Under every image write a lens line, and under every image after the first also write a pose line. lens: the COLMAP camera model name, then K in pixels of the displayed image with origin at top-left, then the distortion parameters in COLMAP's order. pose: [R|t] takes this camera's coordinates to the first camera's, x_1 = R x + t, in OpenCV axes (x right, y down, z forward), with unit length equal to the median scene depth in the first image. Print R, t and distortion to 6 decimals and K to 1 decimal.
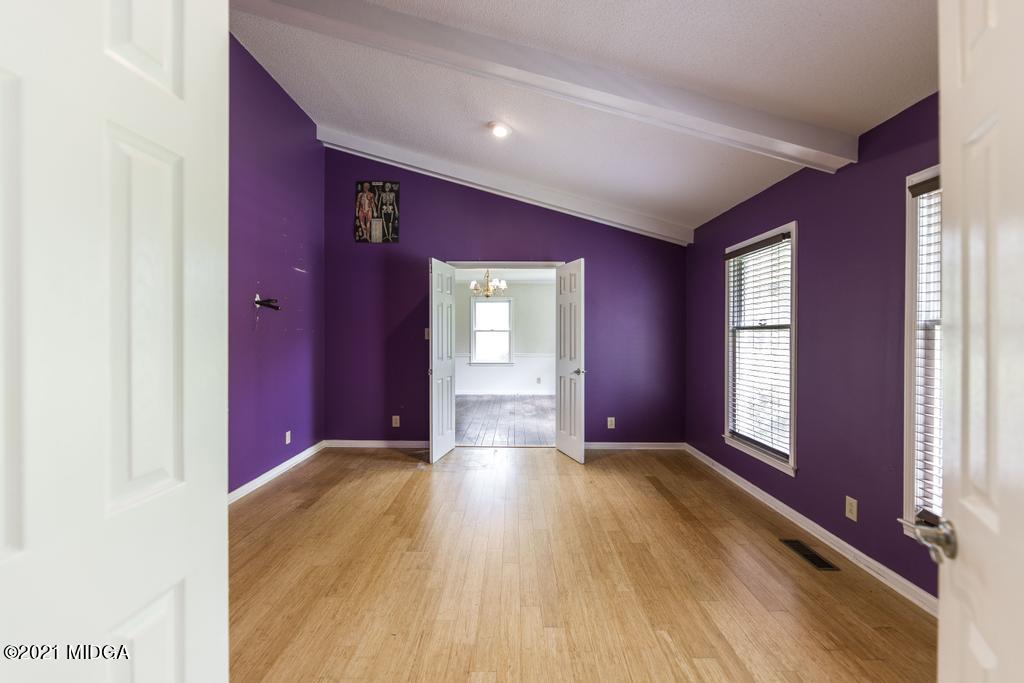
lens RADIAL K [[433.9, 0, 511.7], [0, 433.9, 338.2], [0, 0, 1]] dist [-0.003140, -0.000415]
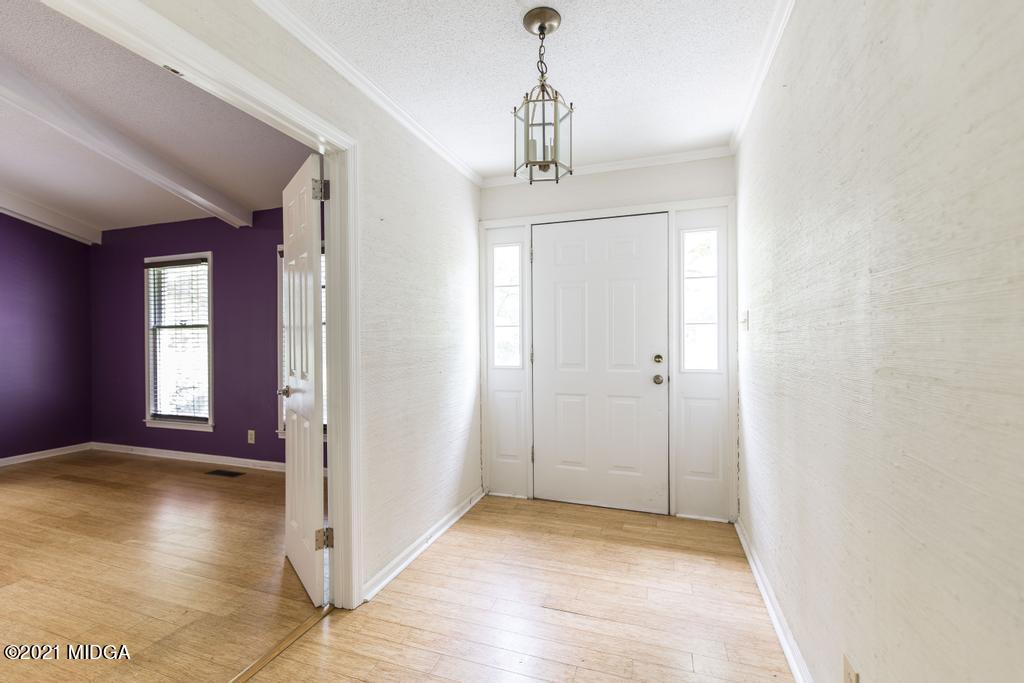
lens RADIAL K [[414.0, 0, 523.6], [0, 414.0, 340.0], [0, 0, 1]] dist [-0.002728, -0.000662]
pose [[0.301979, -0.004506, 0.953304, -0.324393], [0.013807, 0.999905, 0.000353, 0.032262], [-0.953215, 0.013055, 0.302012, -0.378920]]
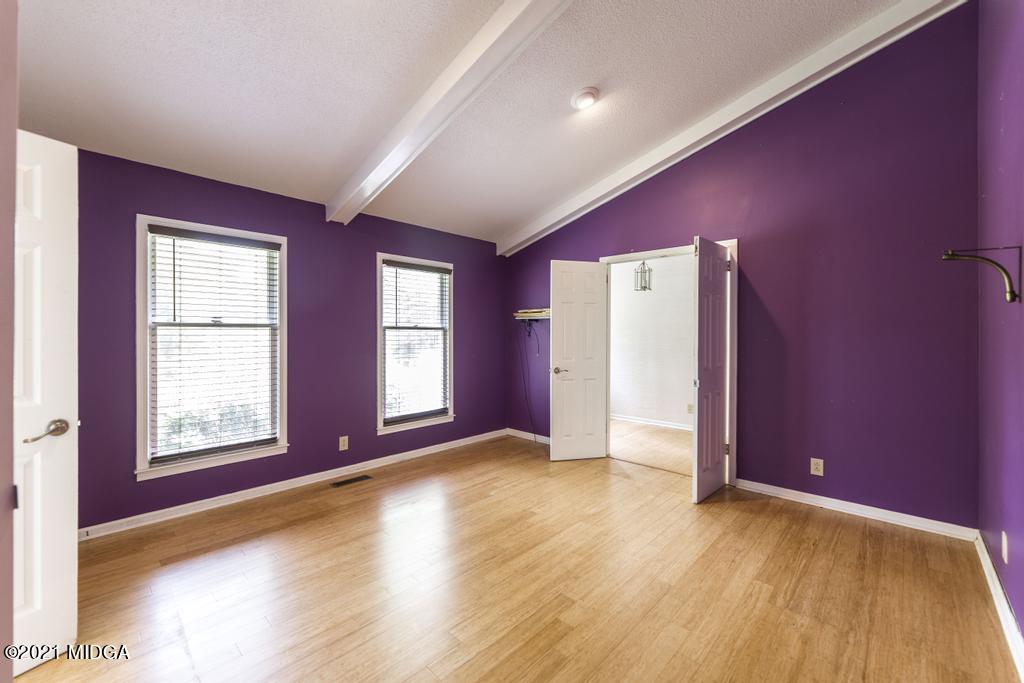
lens RADIAL K [[433.9, 0, 511.7], [0, 433.9, 338.2], [0, 0, 1]] dist [-0.003140, -0.000415]
pose [[-0.746729, -0.013246, 0.664996, -0.589394], [-0.001846, 0.999839, 0.017843, -0.016726], [-0.665126, 0.012097, -0.746634, 1.441132]]
